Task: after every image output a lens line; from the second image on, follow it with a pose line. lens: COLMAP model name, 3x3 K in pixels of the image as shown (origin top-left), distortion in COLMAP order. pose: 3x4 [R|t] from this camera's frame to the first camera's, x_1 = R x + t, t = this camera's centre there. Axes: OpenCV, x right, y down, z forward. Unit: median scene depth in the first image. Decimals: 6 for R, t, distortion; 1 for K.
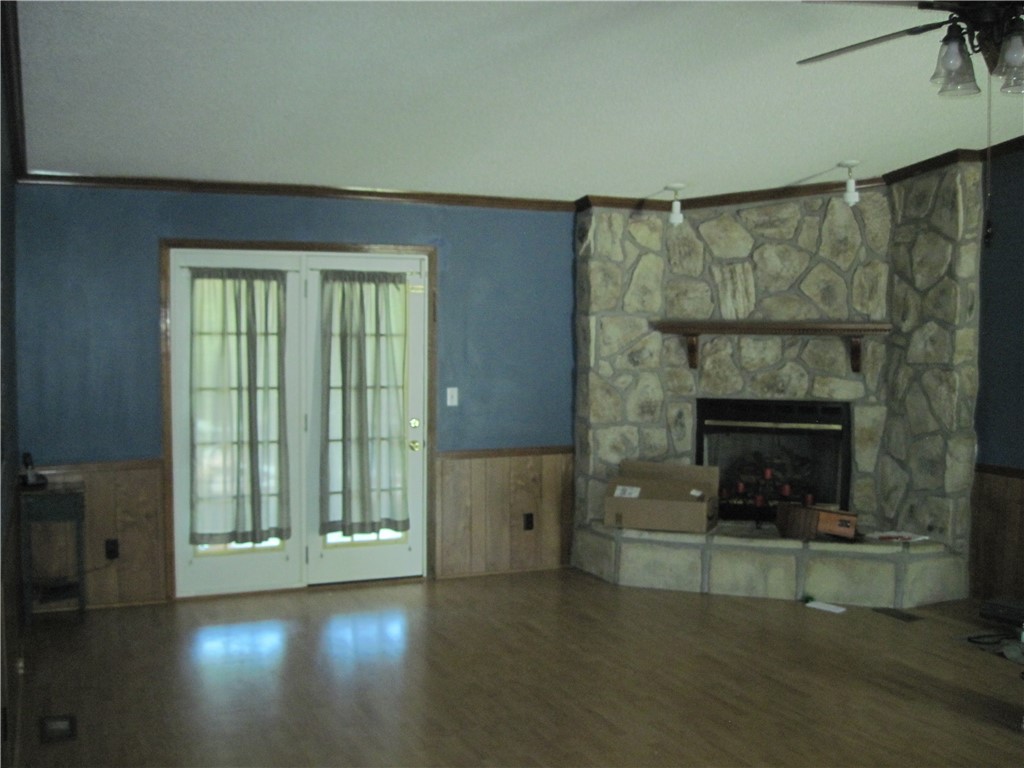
lens RADIAL K [[1074.9, 0, 512.0], [0, 1074.9, 384.0], [0, 0, 1]] dist [-0.007271, 0.004226]
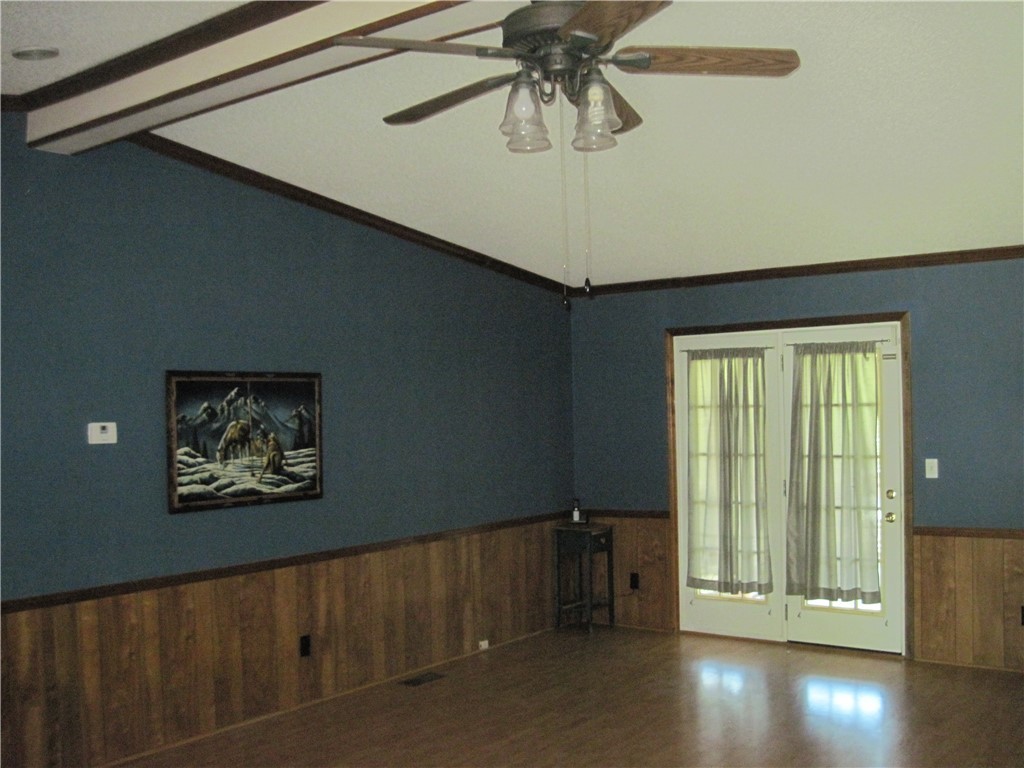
lens RADIAL K [[1058.0, 0, 512.0], [0, 1058.0, 384.0], [0, 0, 1]] dist [-0.110575, 0.037623]
pose [[0.507889, -0.033447, -0.860773, 0.576031], [-0.021750, 0.998429, -0.051630, -0.007551], [0.861148, 0.044944, 0.506364, 0.236533]]
